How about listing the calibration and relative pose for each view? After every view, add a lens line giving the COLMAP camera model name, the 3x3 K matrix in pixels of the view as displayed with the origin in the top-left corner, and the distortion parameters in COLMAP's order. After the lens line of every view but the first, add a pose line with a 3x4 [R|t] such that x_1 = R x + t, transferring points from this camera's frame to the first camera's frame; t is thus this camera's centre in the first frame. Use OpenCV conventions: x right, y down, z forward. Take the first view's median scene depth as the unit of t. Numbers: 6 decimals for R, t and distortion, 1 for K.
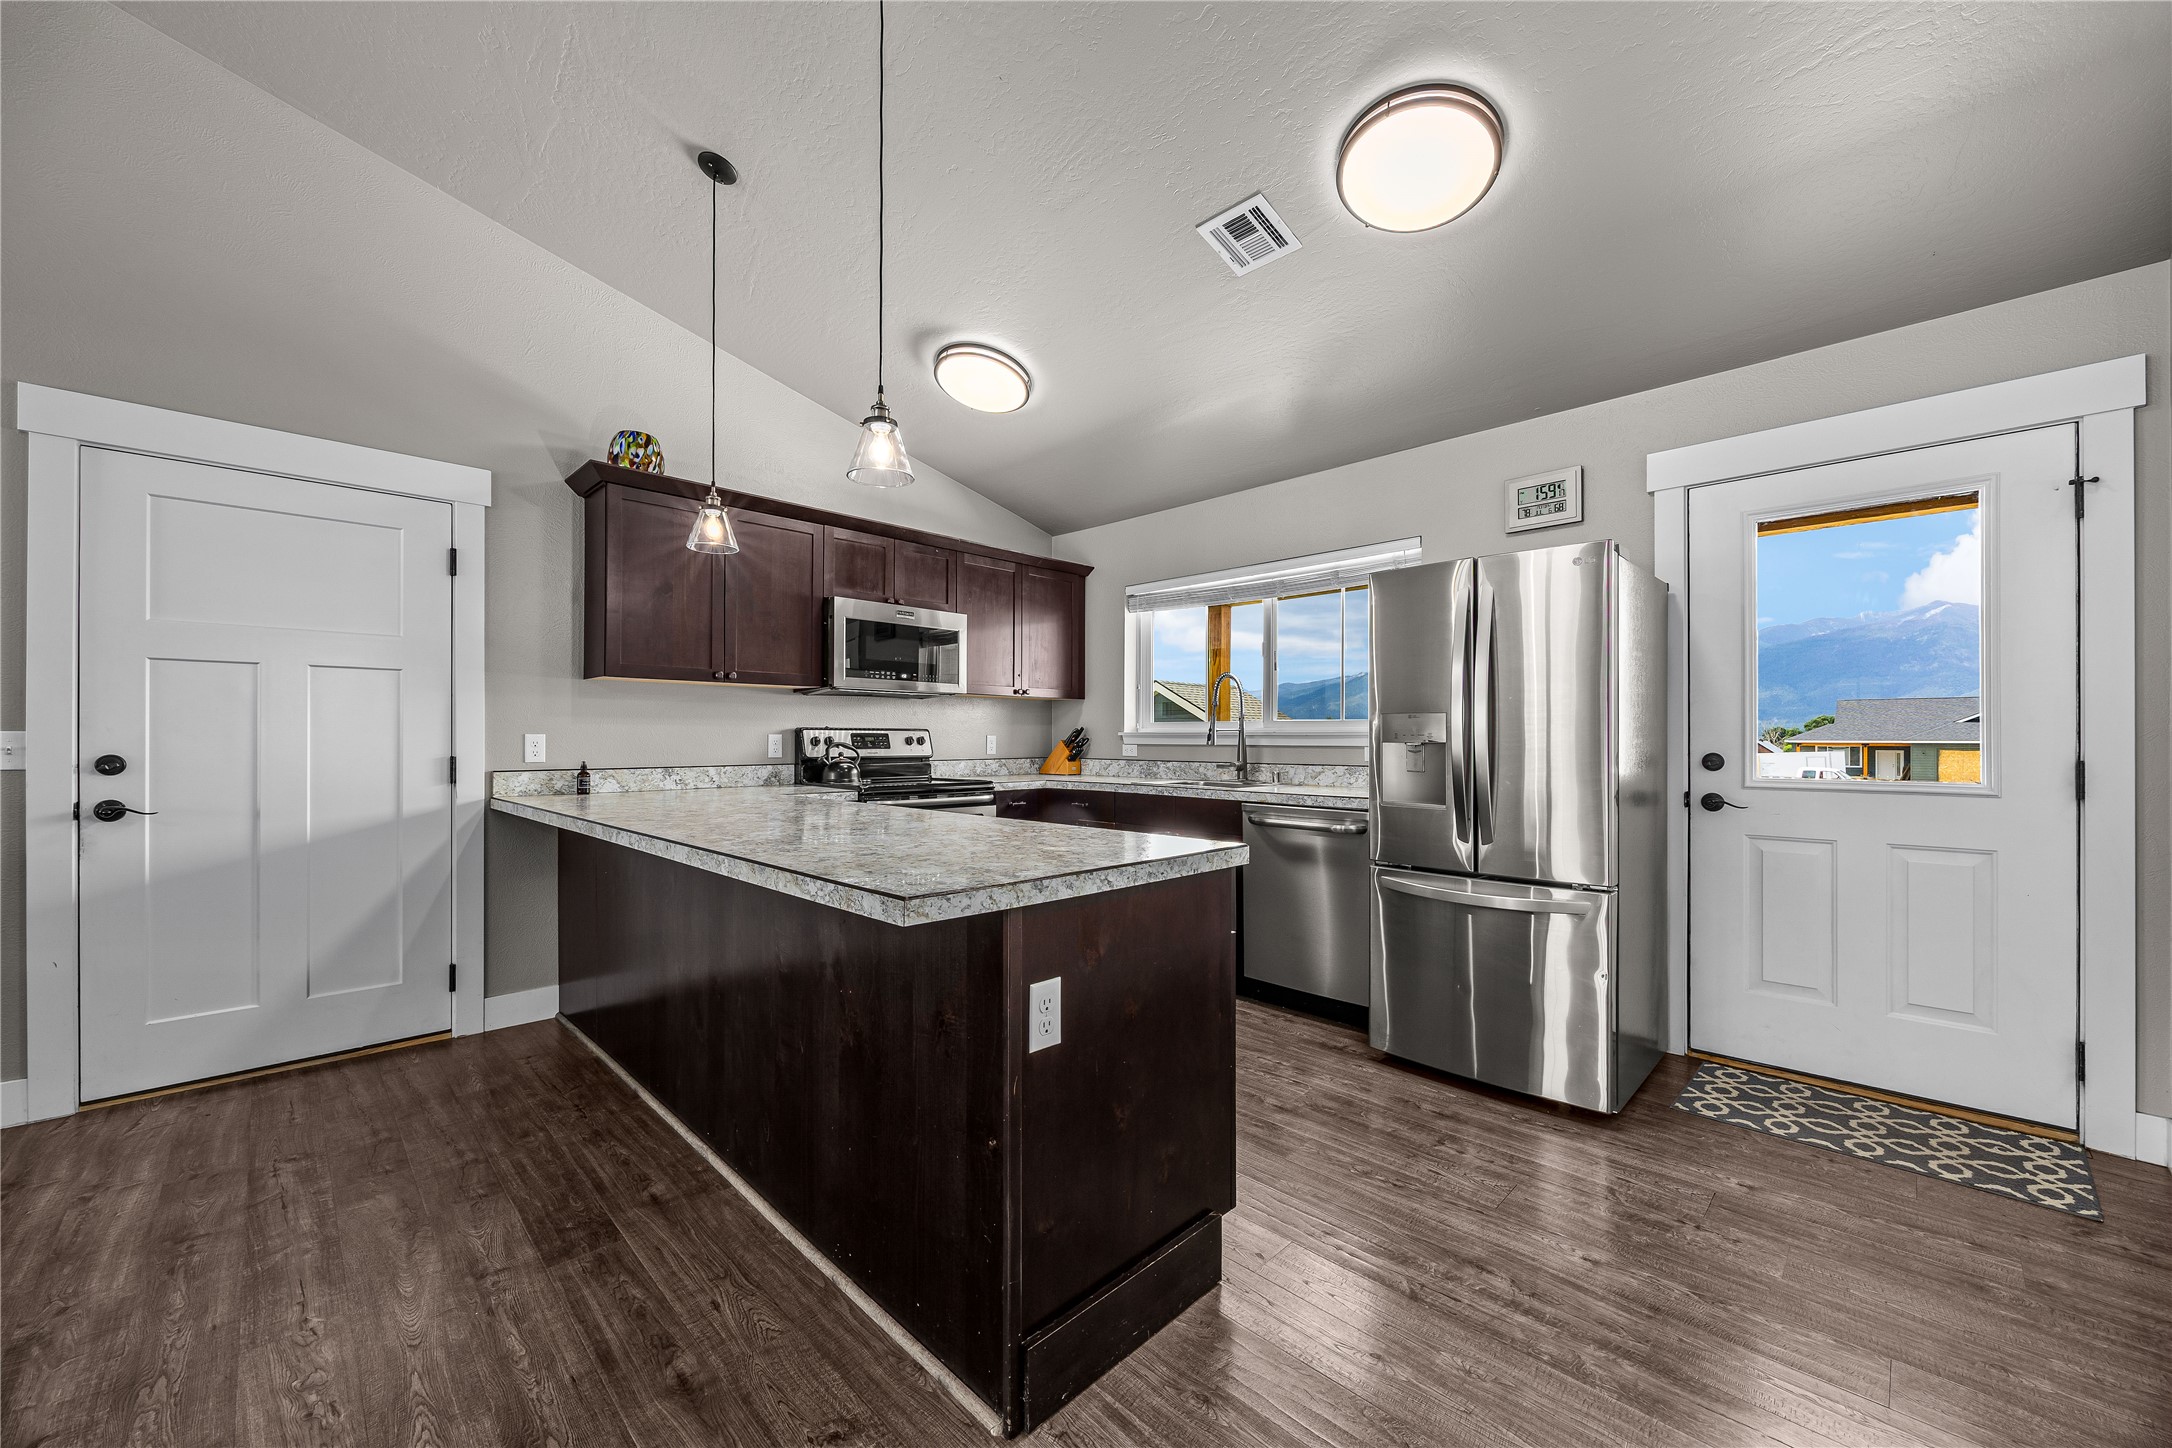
lens RADIAL K [[826.0, 0, 1088.3], [0, 826.0, 736.2], [0, 0, 1]] dist [-0.001227, -0.000082]
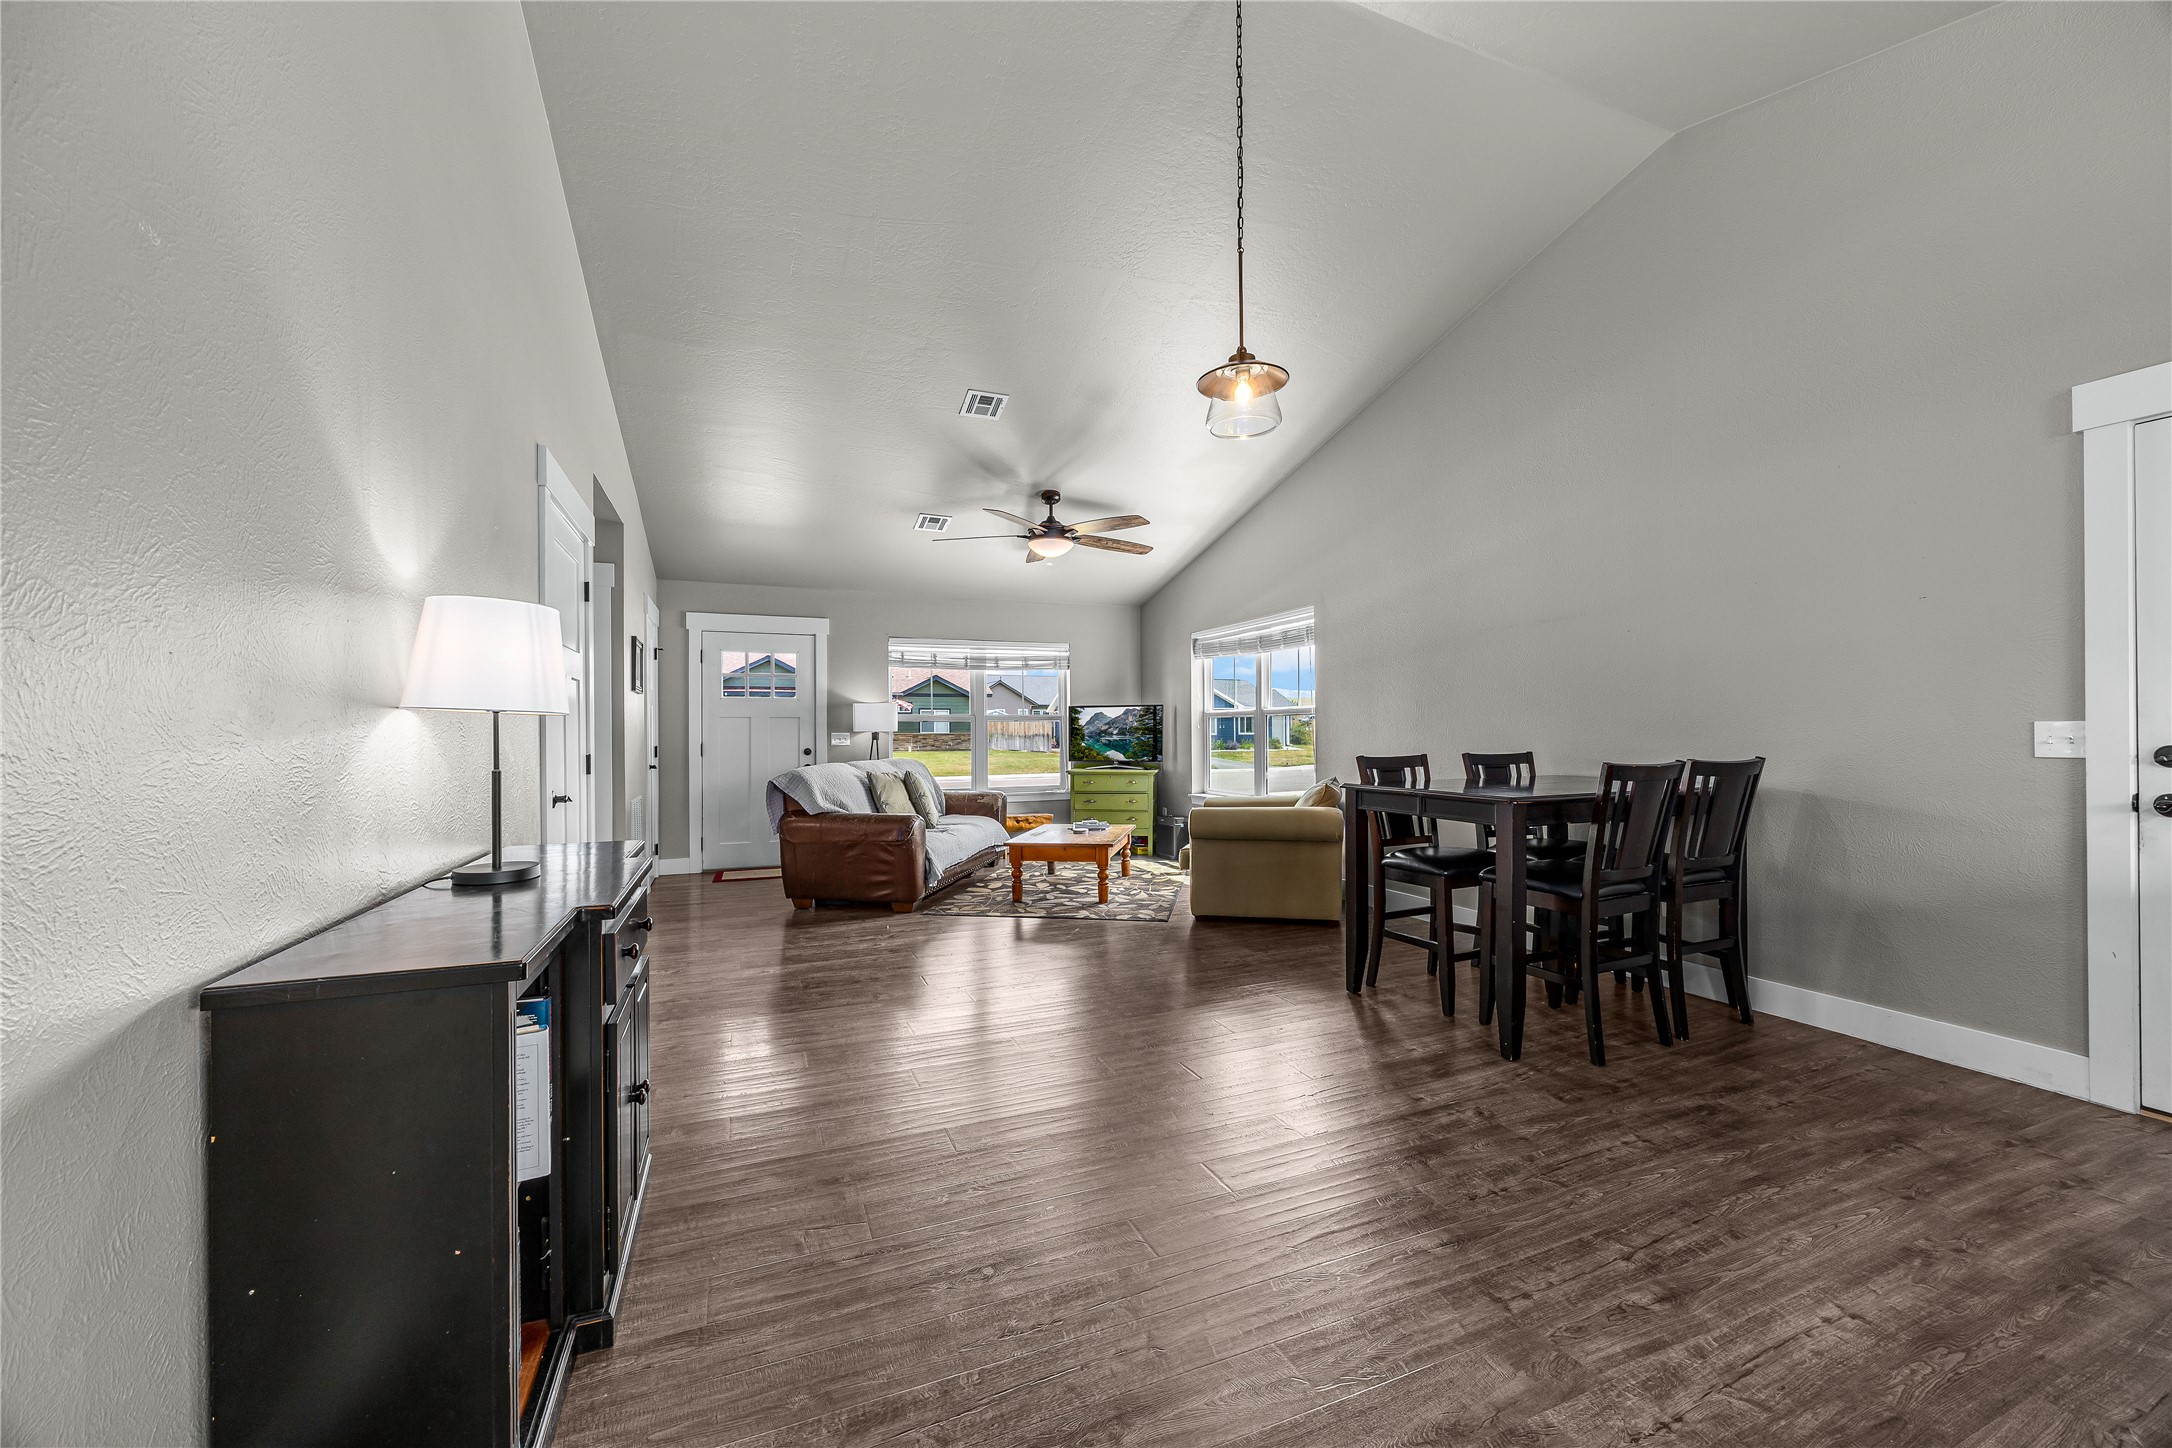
lens RADIAL K [[826.0, 0, 1088.3], [0, 826.0, 736.2], [0, 0, 1]] dist [-0.001227, -0.000082]
pose [[-0.378264, 0.004587, -0.925686, 0.118880], [0.007098, 0.999973, 0.002054, 0.001710], [0.925671, -0.005793, -0.378286, 0.201099]]
